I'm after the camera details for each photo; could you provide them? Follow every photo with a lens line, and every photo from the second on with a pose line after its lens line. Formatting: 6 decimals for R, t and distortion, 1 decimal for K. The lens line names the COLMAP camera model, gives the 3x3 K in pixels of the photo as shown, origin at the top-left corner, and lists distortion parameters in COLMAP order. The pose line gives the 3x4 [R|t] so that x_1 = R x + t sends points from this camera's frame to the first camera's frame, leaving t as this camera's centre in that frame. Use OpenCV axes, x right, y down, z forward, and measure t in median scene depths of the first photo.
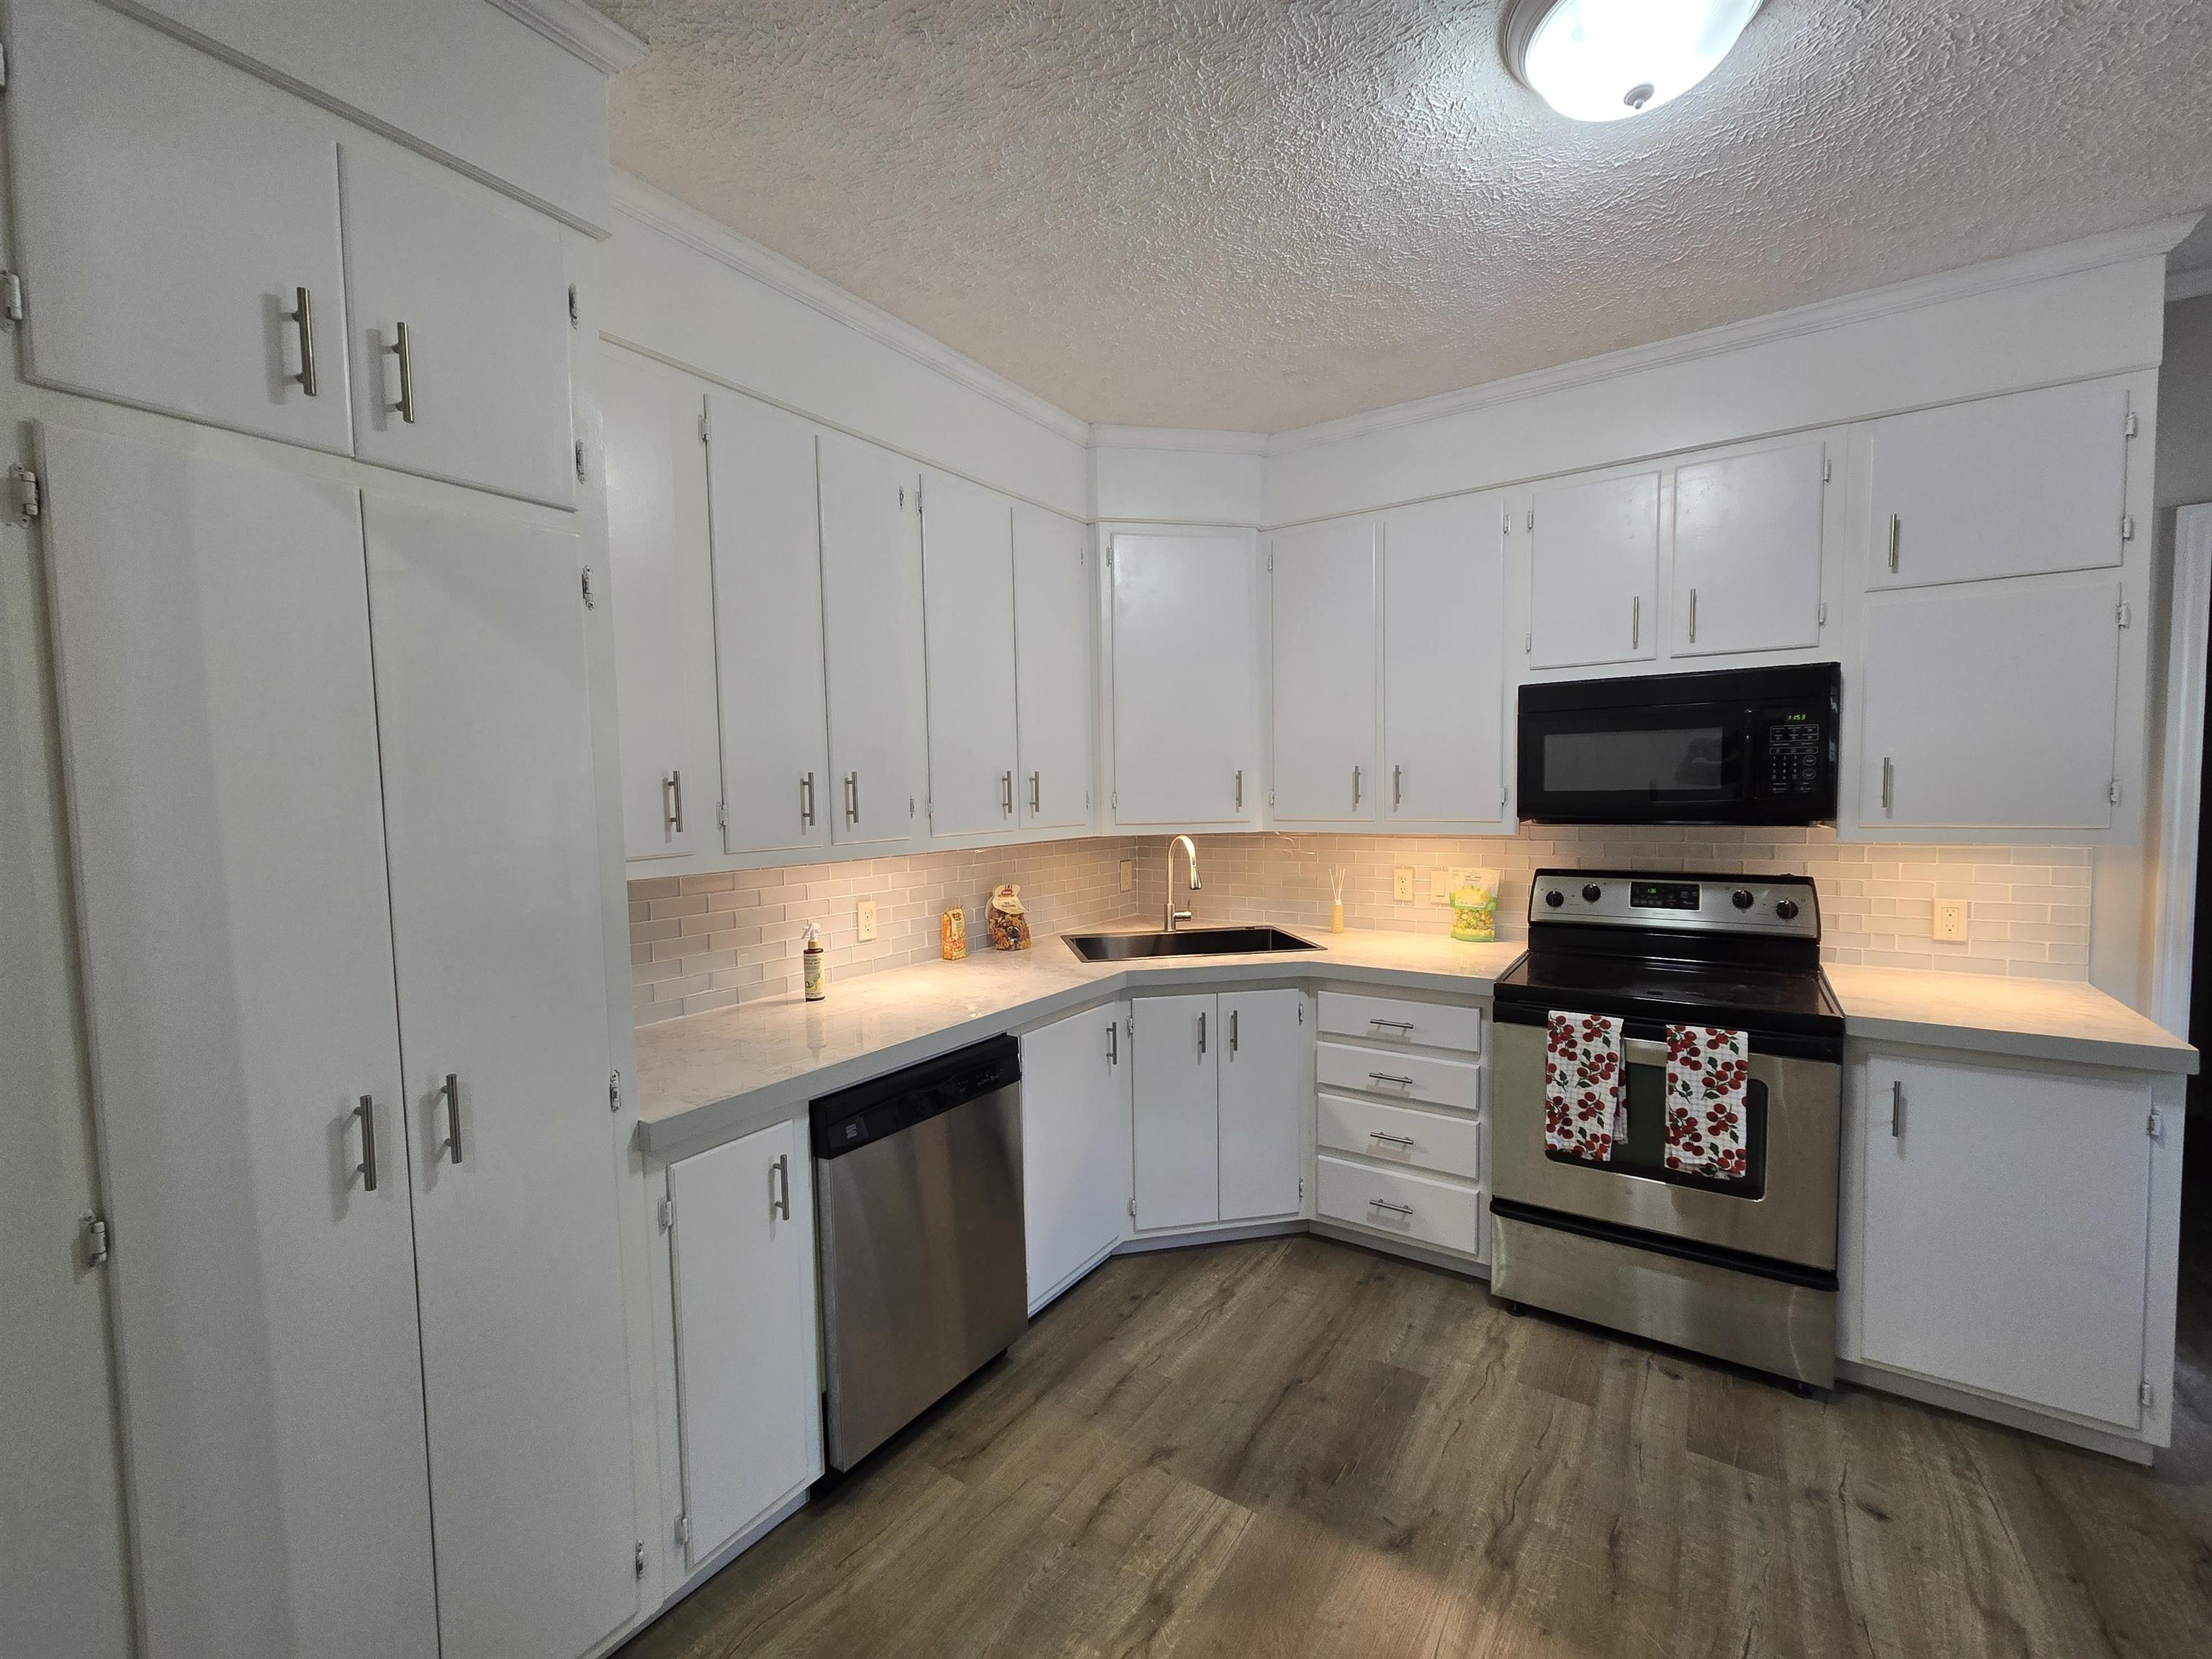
lens RADIAL K [[923.5, 0, 1114.3], [0, 923.5, 836.9], [0, 0, 1]] dist [0.017009, 0.000085]
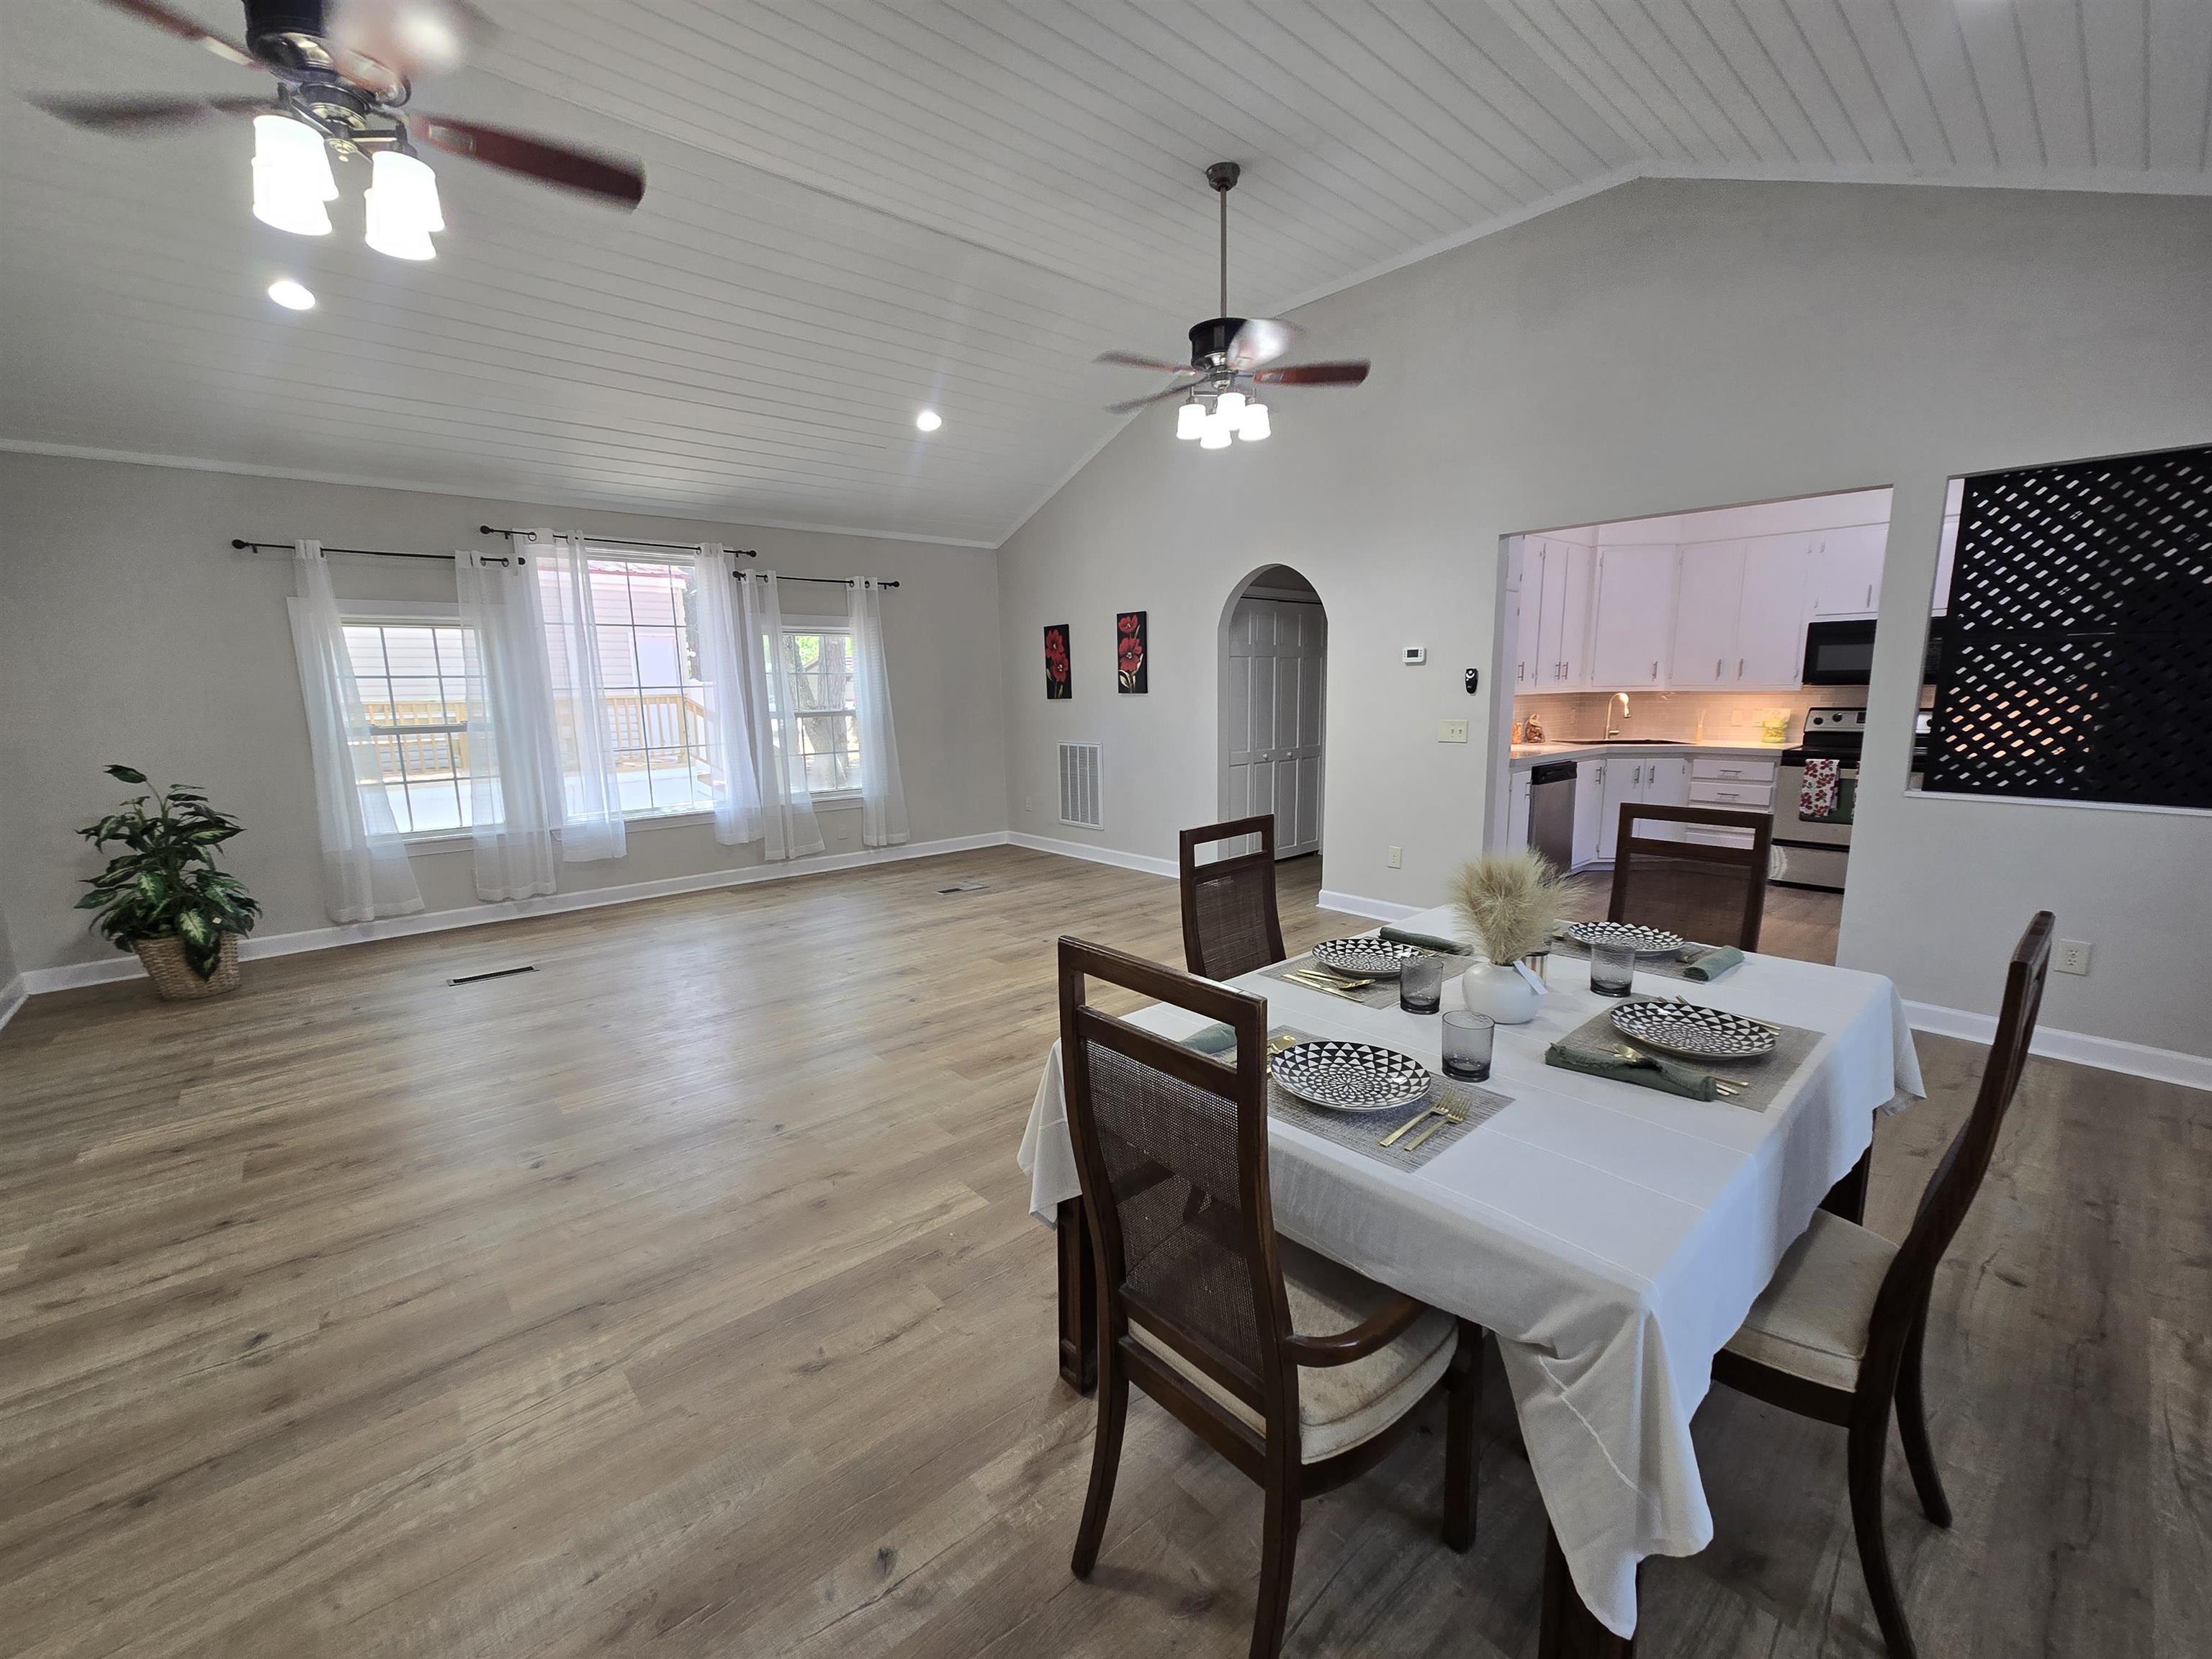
lens RADIAL K [[923.5, 0, 1114.3], [0, 923.5, 836.9], [0, 0, 1]] dist [0.017009, 0.000085]
pose [[0.971245, 0.050492, -0.232665, -0.647699], [-0.023264, 0.992703, 0.118317, 0.121715], [0.236942, -0.109502, 0.965333, -1.634834]]
